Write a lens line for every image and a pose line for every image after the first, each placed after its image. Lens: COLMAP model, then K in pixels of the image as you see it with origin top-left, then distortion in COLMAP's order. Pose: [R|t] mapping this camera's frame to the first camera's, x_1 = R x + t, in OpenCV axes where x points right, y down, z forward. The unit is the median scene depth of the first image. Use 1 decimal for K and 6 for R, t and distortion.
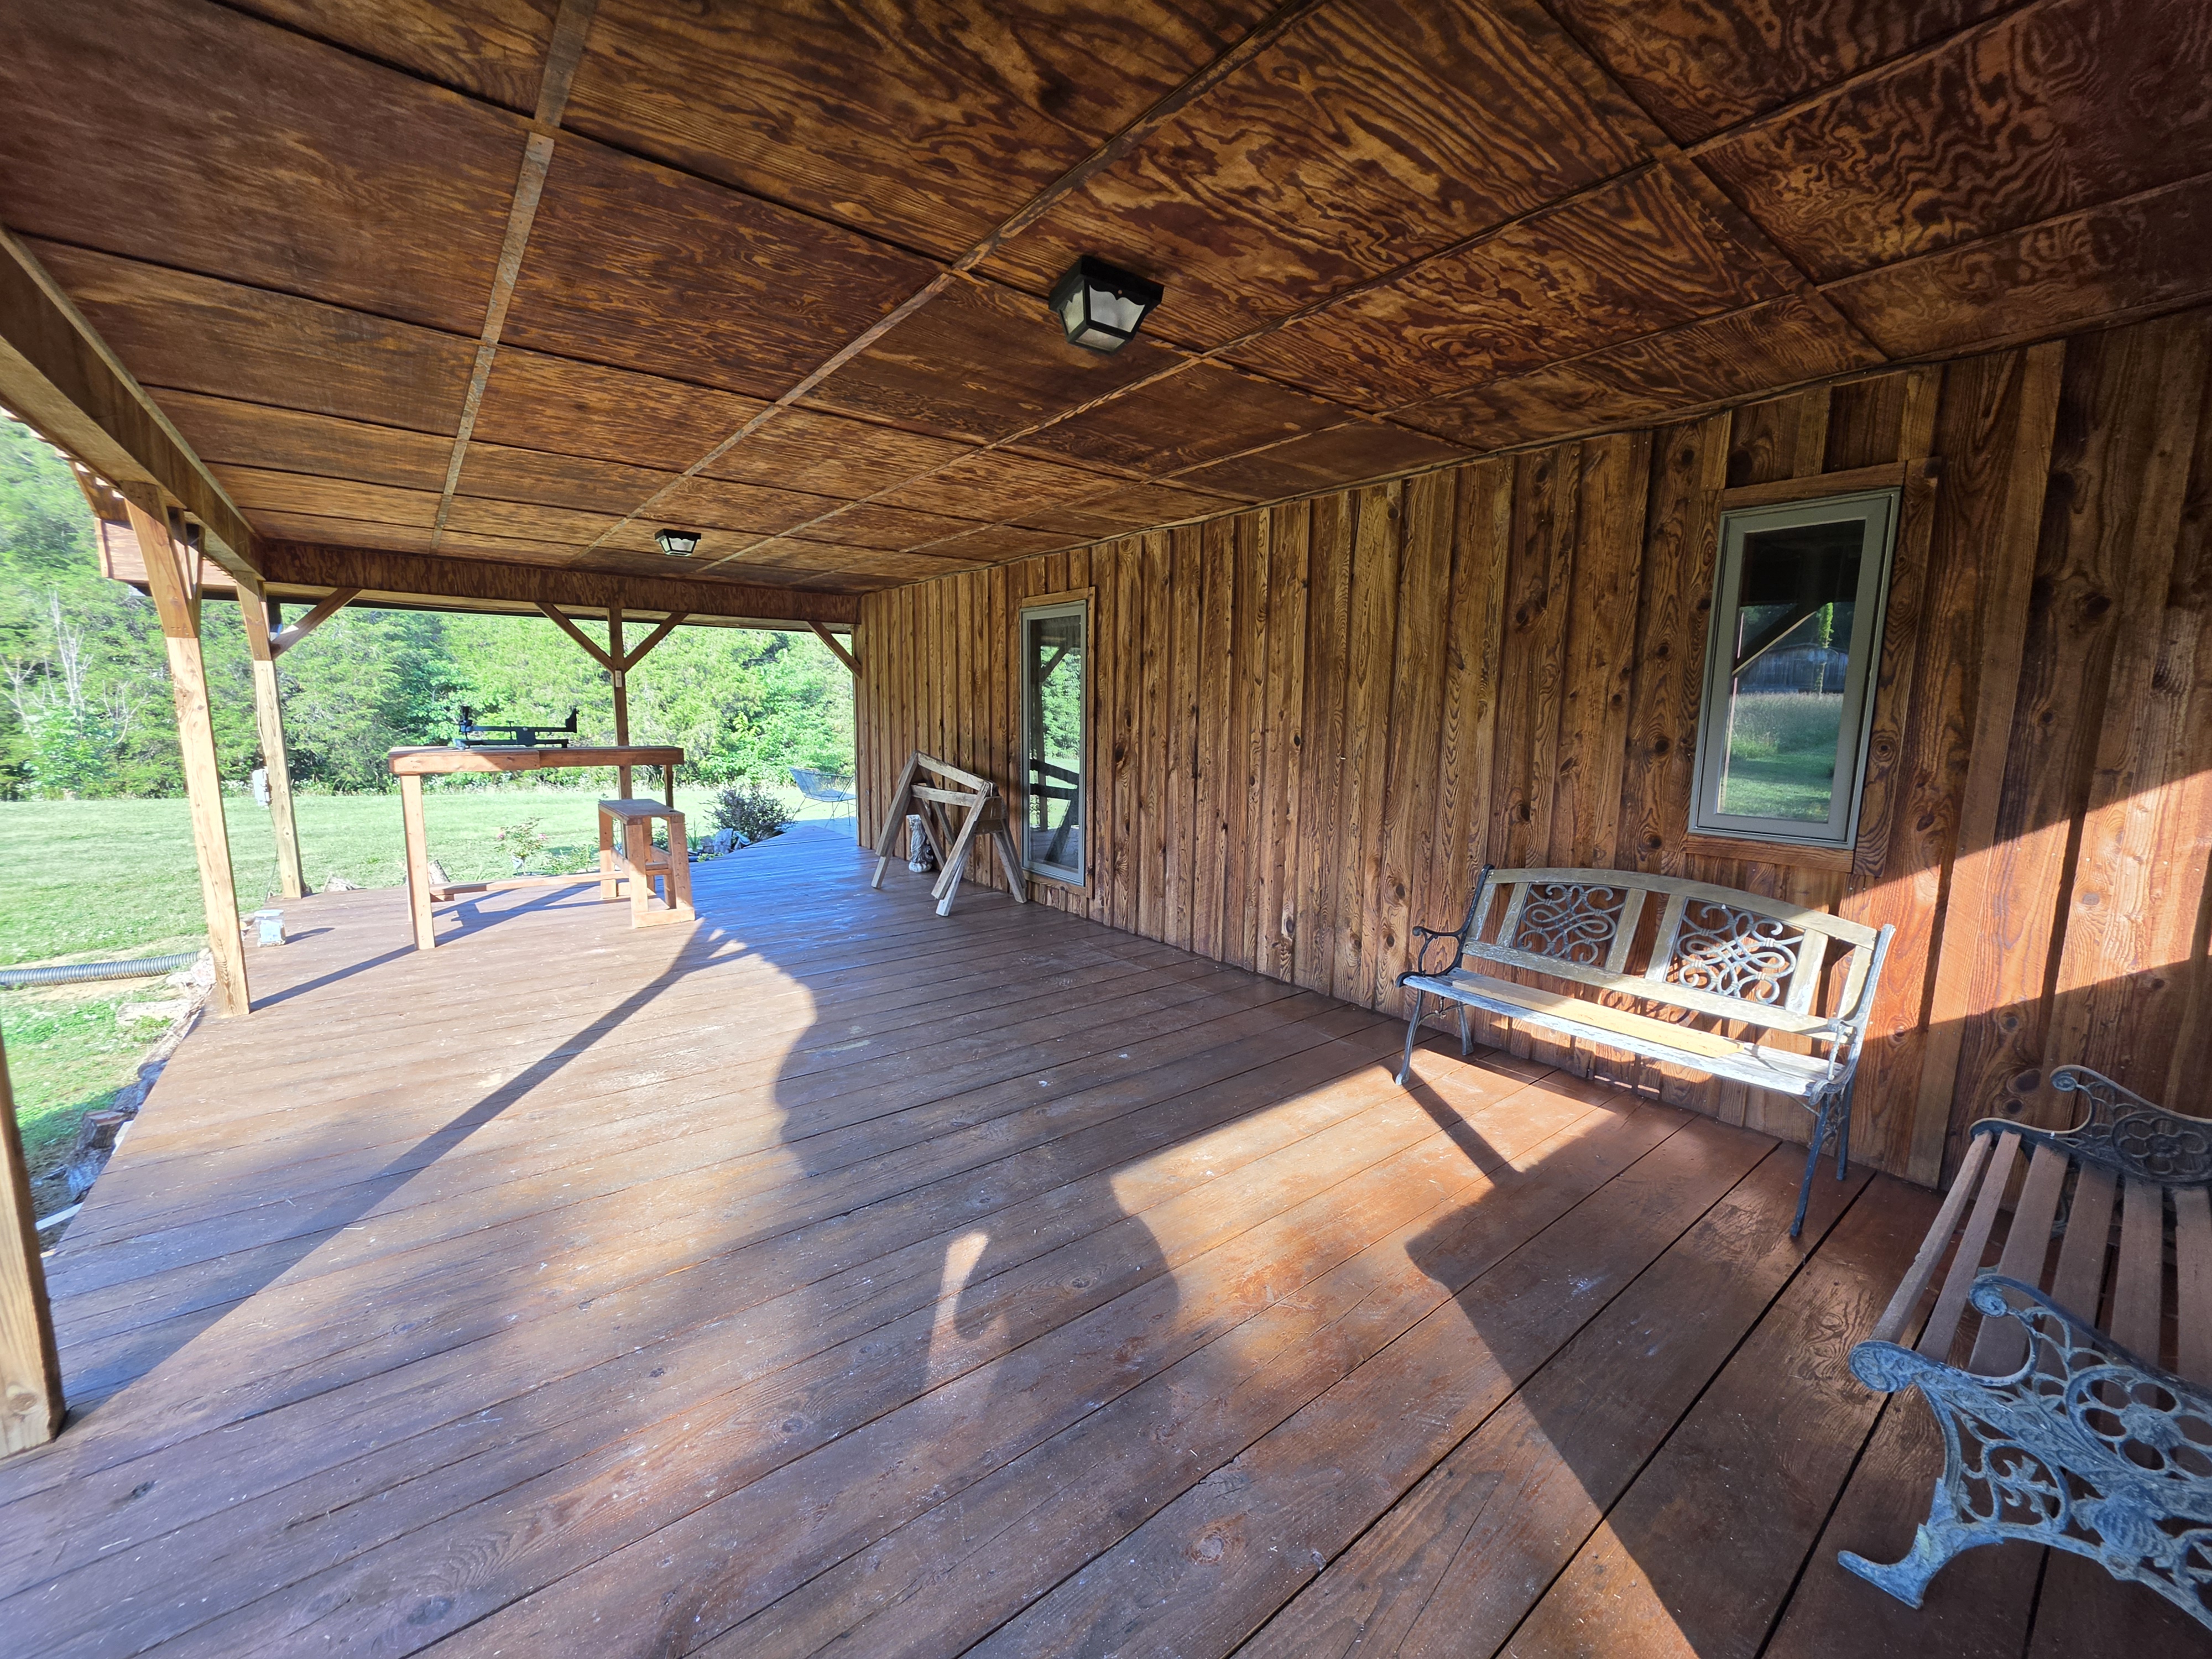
lens RADIAL K [[887.9, 0, 1105.7], [0, 887.9, 830.7], [0, 0, 1]] dist [-0.006875, 0.001159]
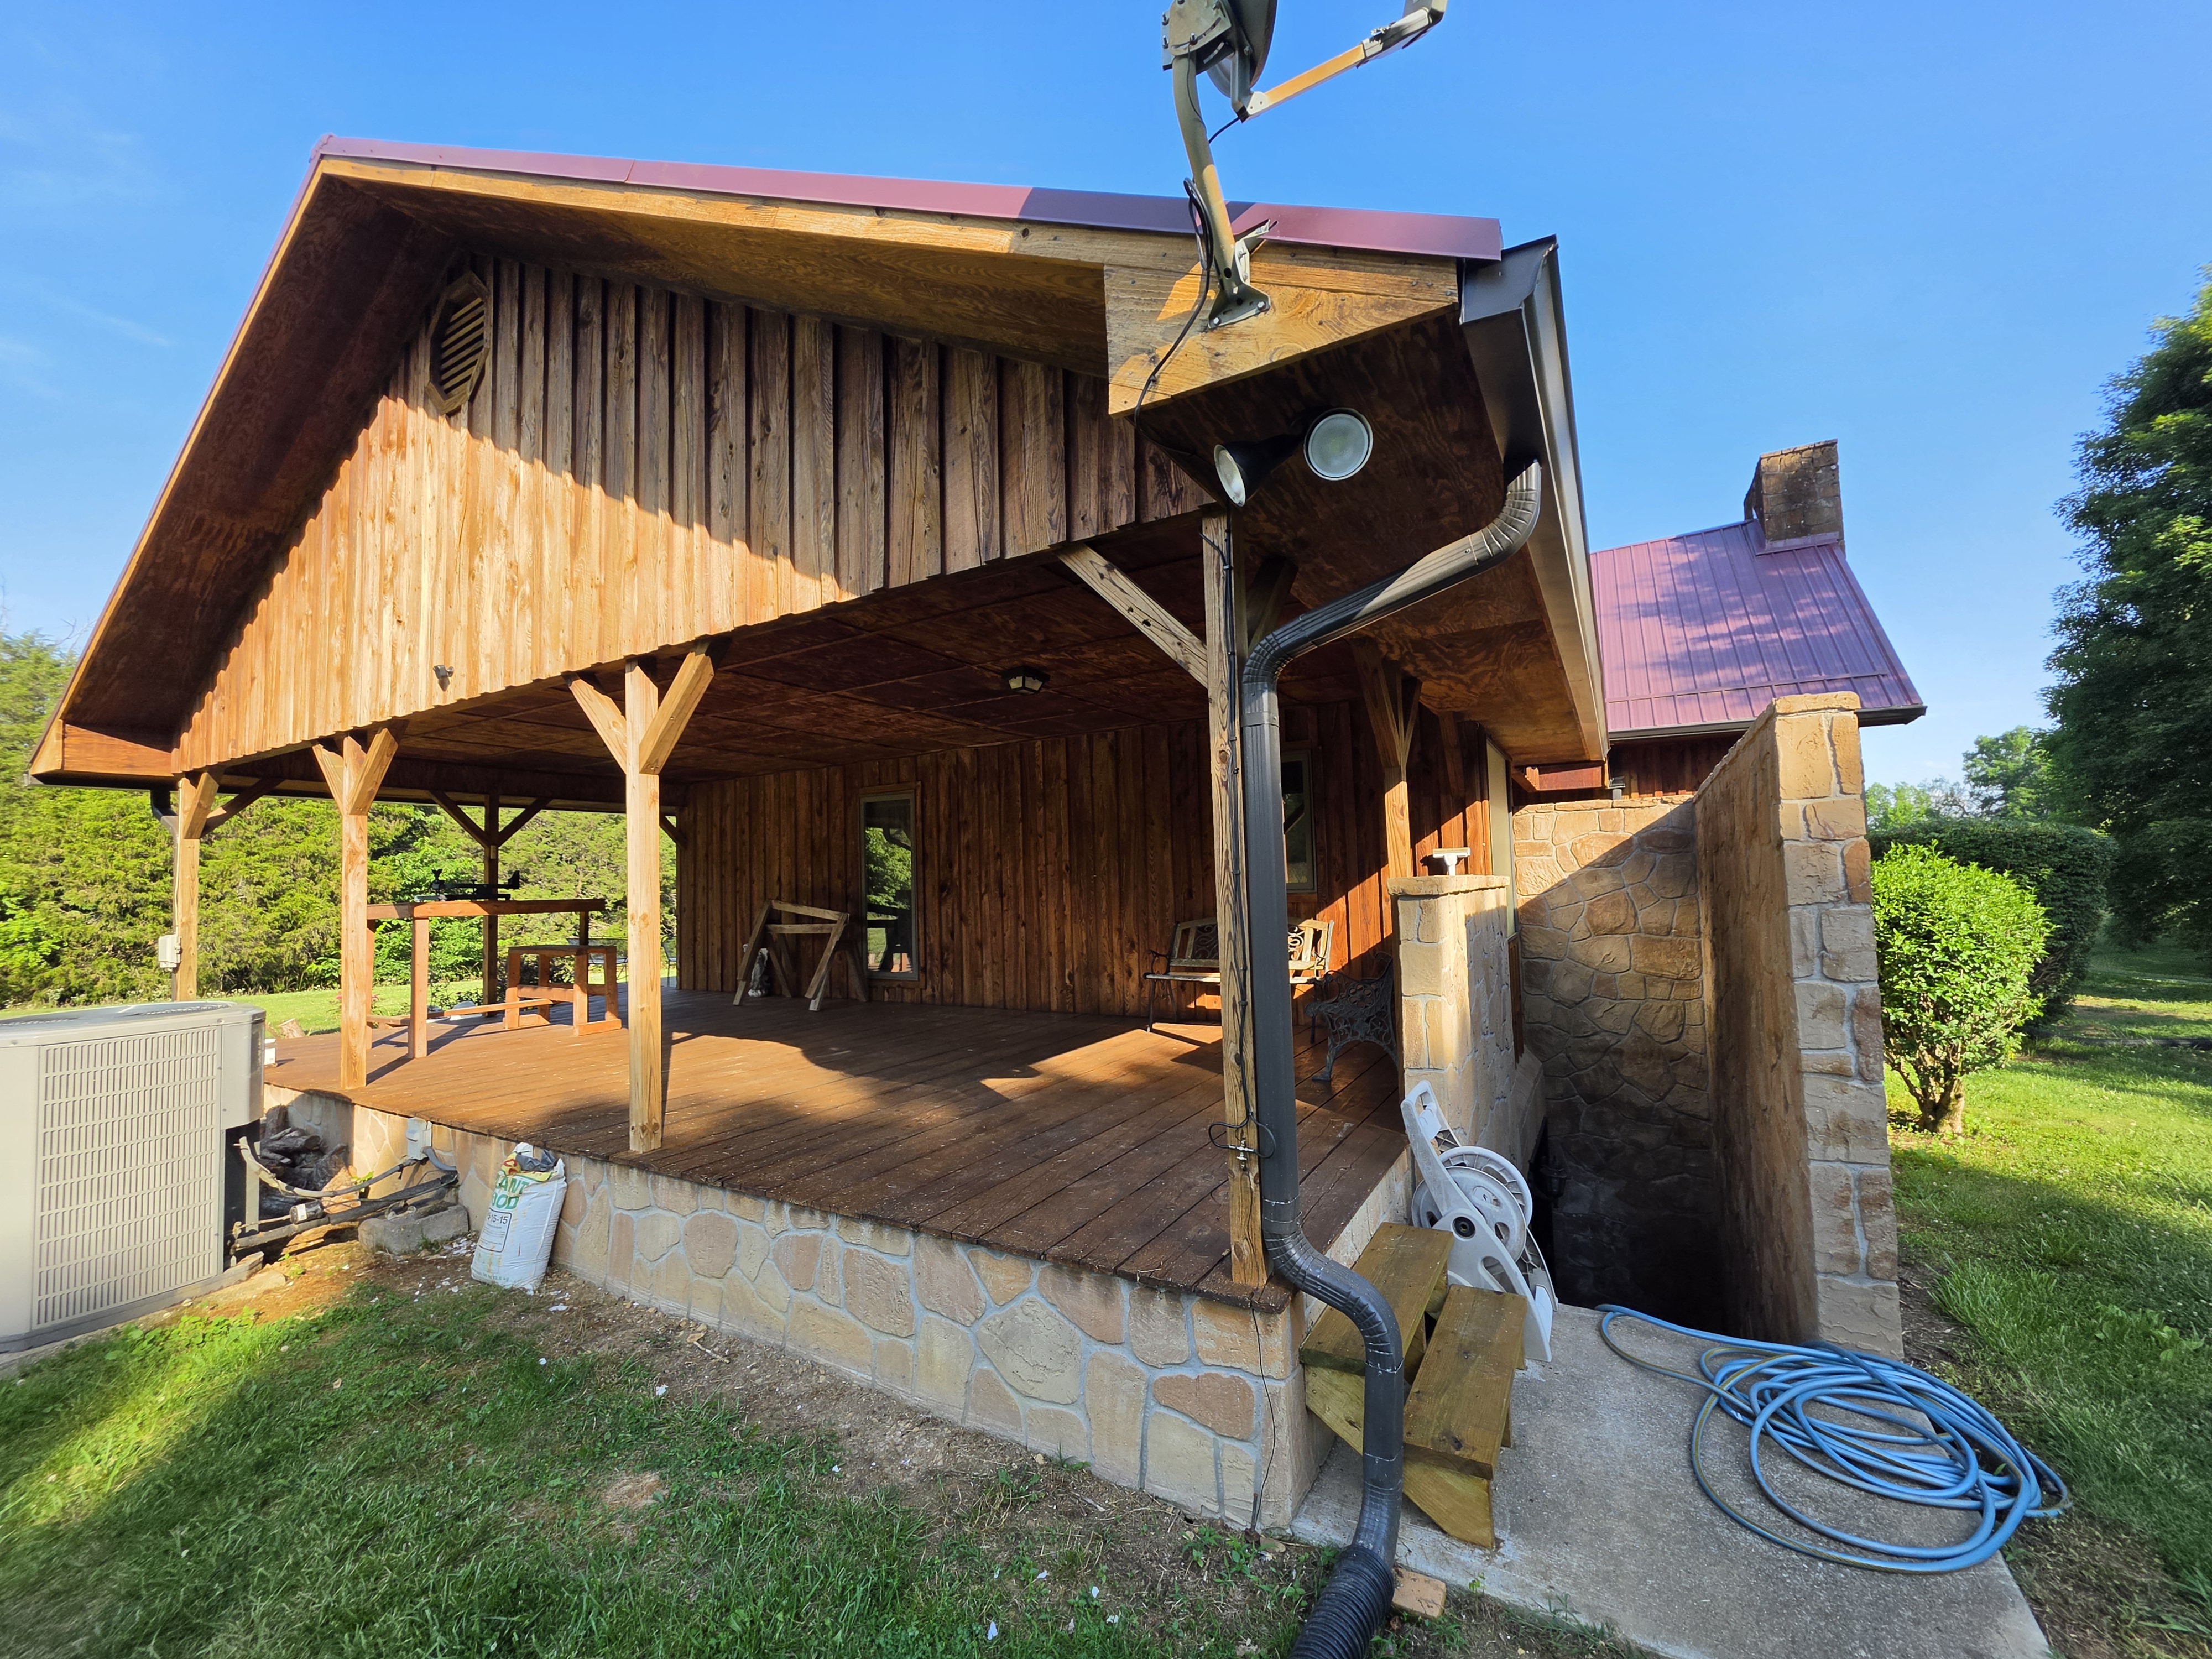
lens RADIAL K [[887.9, 0, 1104.5], [0, 887.9, 828.7], [0, 0, 1]] dist [-0.006875, 0.001159]
pose [[0.929218, -0.015690, 0.369200, -0.325748], [0.090510, 0.978329, -0.186225, 0.139552], [-0.358277, 0.206460, 0.910501, -0.575697]]
